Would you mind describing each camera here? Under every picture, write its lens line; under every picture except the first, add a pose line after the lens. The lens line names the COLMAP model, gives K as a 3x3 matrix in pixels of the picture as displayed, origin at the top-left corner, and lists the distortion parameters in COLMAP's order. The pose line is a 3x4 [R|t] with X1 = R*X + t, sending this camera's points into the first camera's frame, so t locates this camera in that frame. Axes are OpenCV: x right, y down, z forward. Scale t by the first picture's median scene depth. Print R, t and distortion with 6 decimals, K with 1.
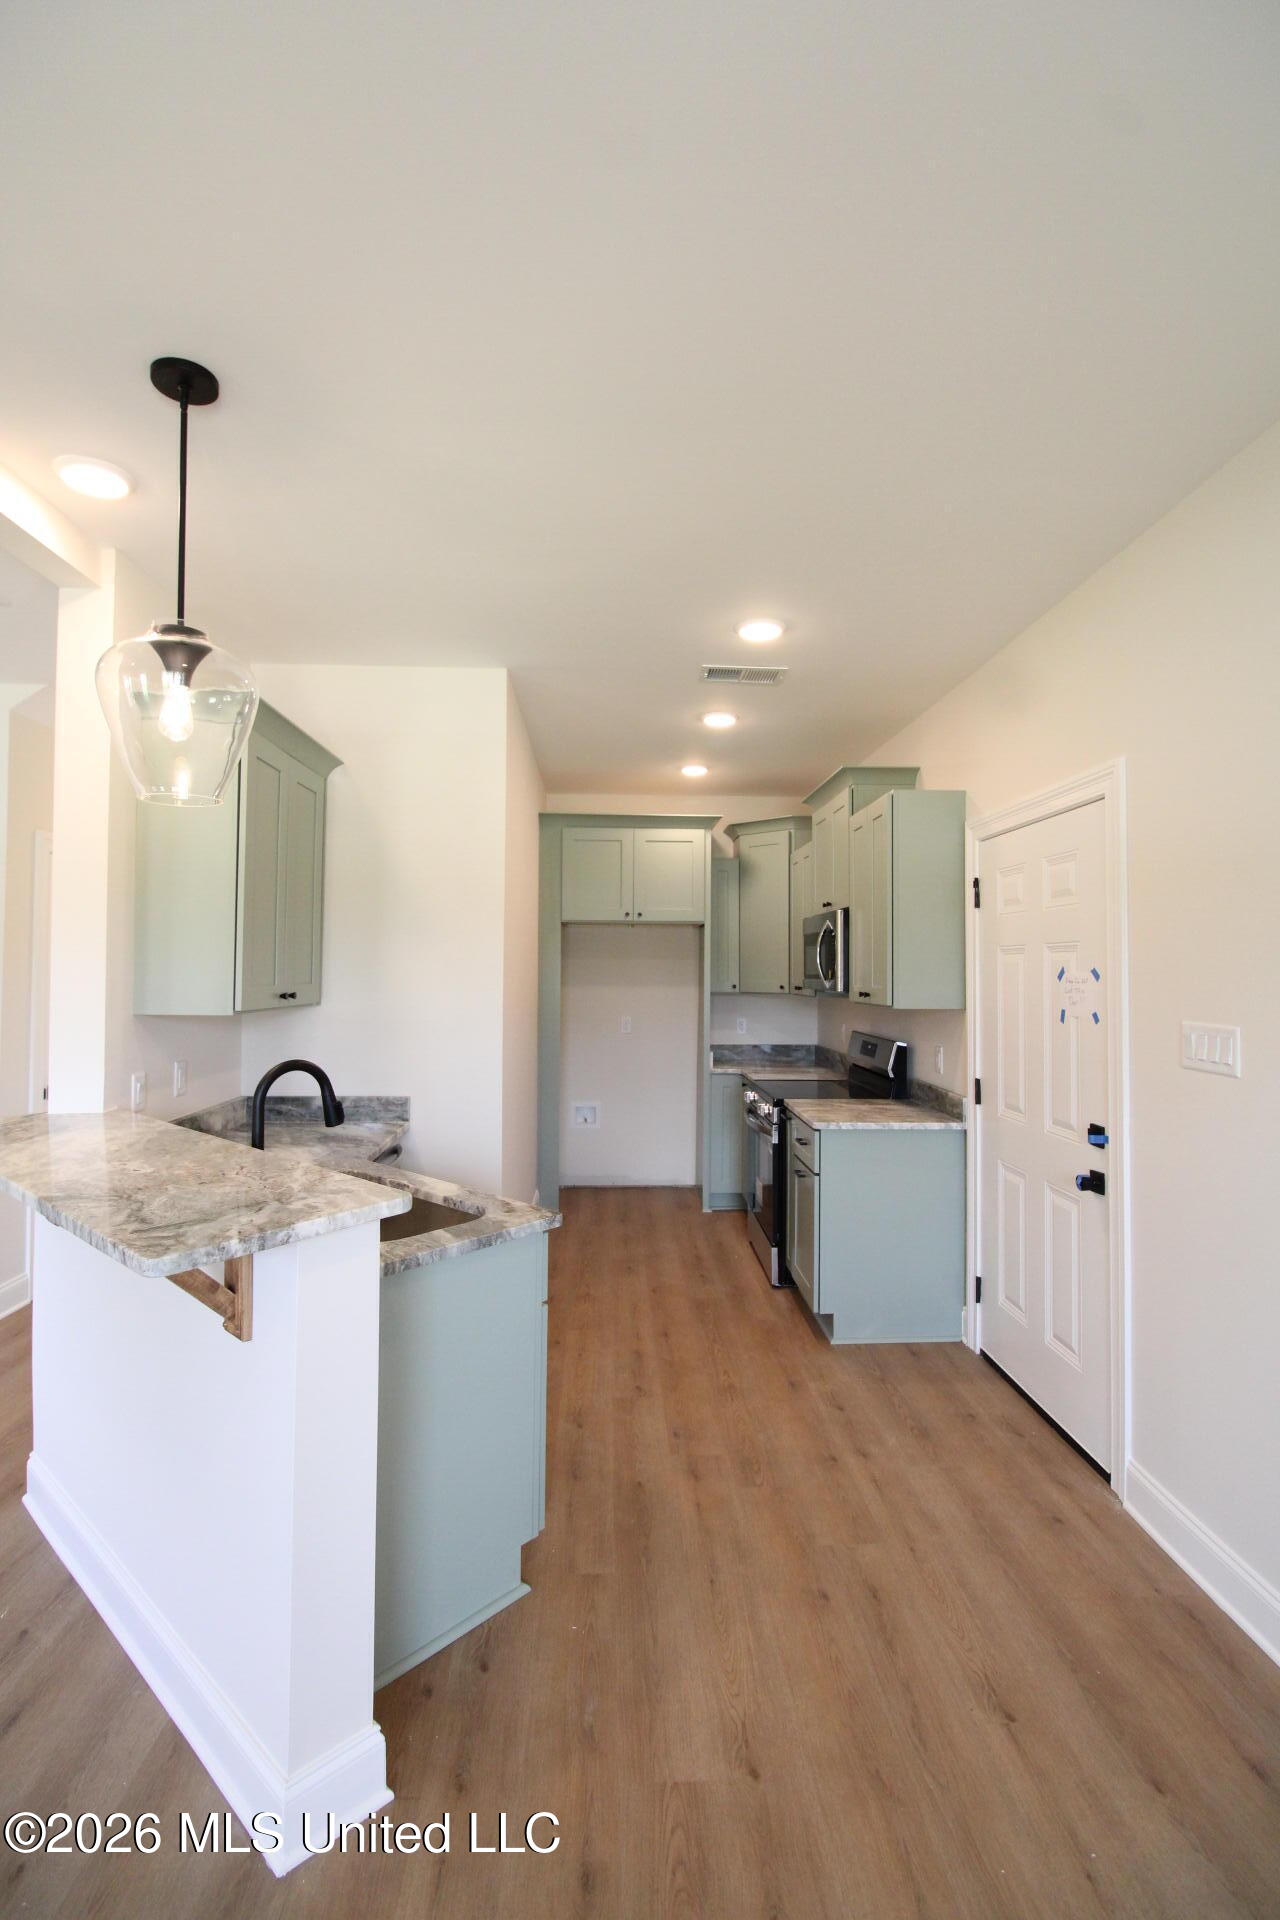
lens RADIAL K [[880.4, 0, 641.4], [0, 880.4, 948.5], [0, 0, 1]] dist [-0.002234, -0.013425]
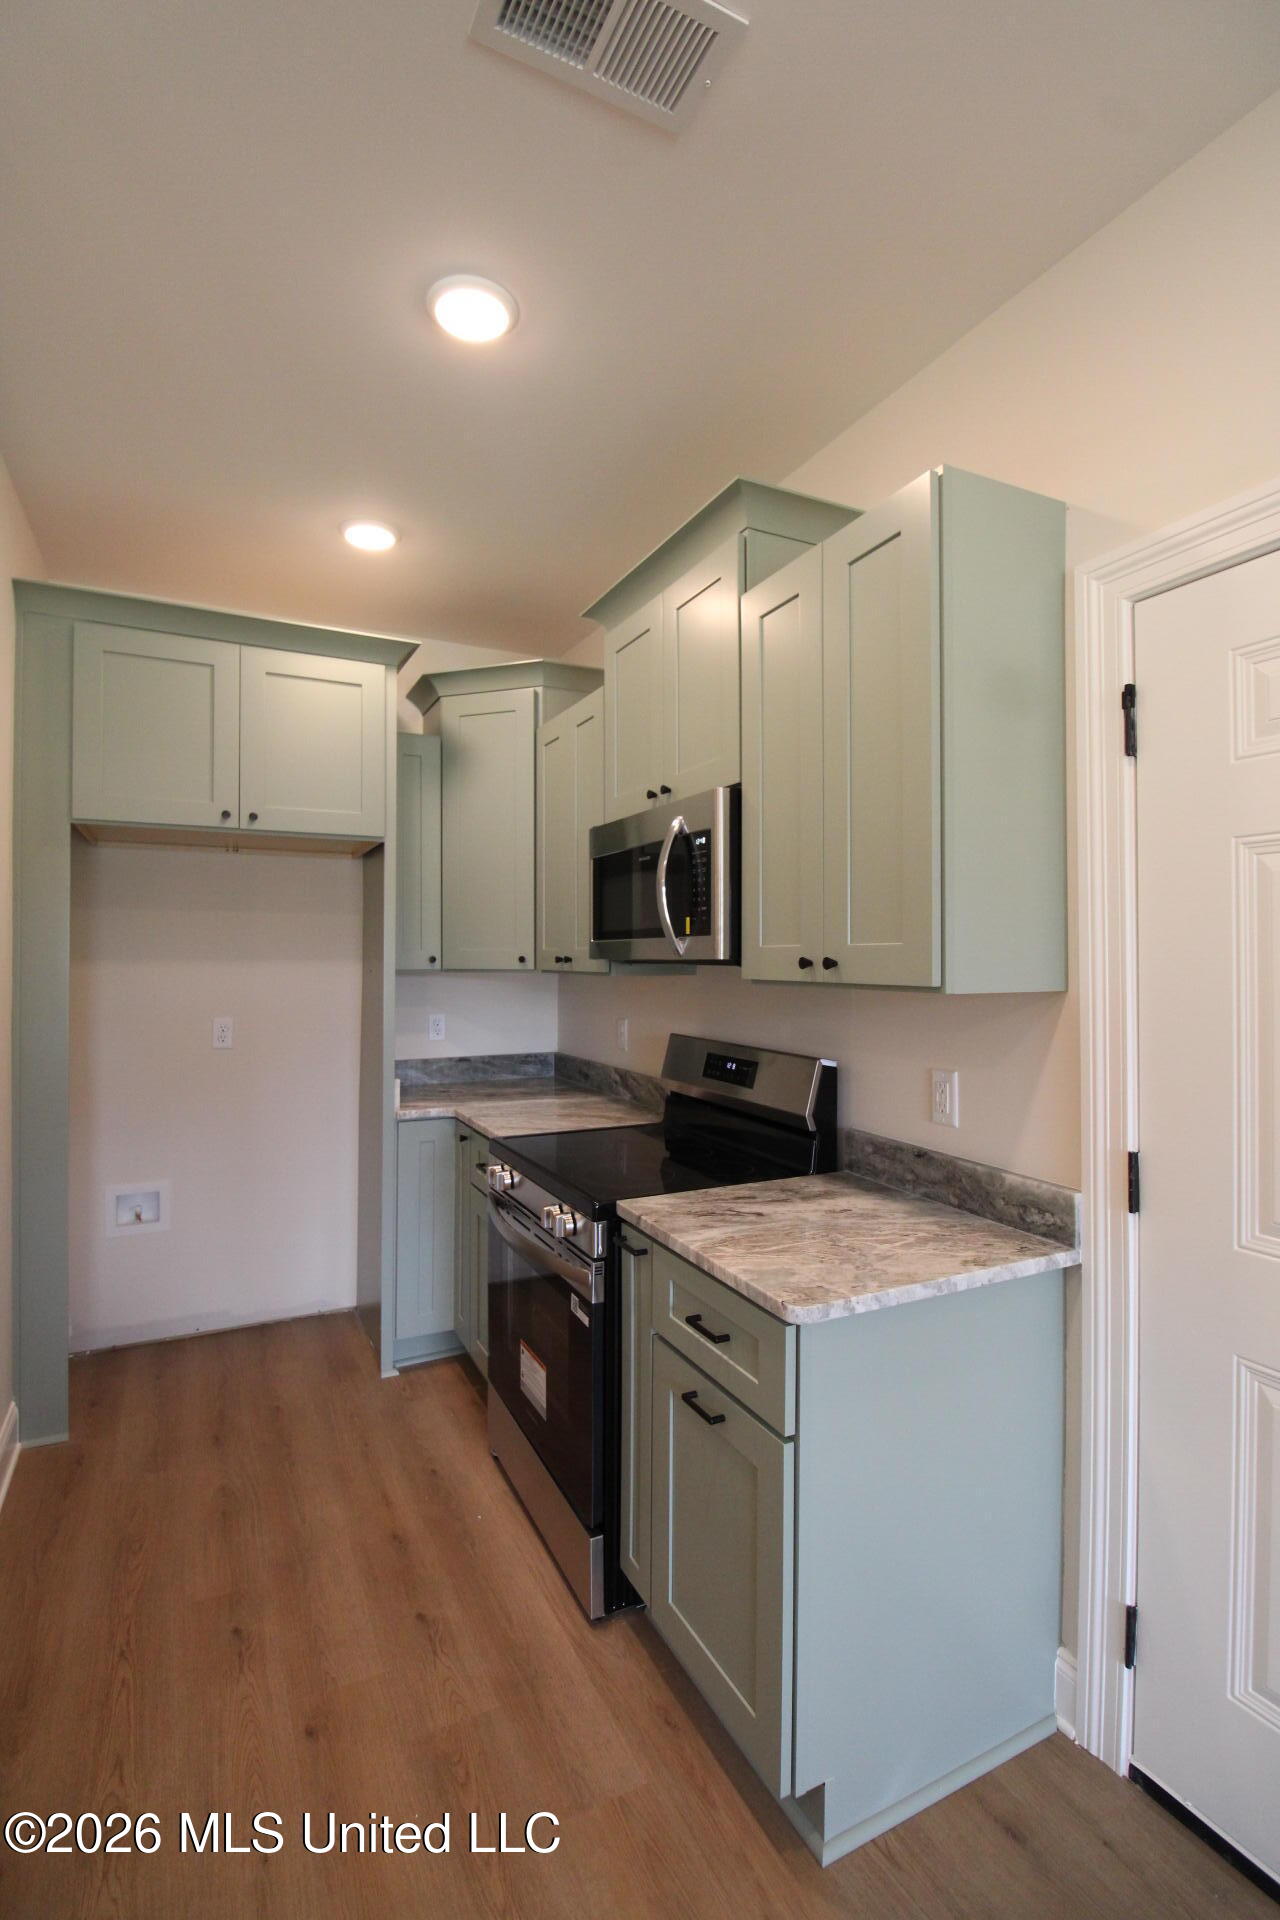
lens RADIAL K [[880.4, 0, 641.4], [0, 880.4, 948.5], [0, 0, 1]] dist [-0.002234, -0.013425]
pose [[0.909737, -0.000797, 0.415184, -0.010415], [-0.006662, 0.999841, 0.016517, 0.032396], [-0.415132, -0.017792, 0.909587, 0.536265]]
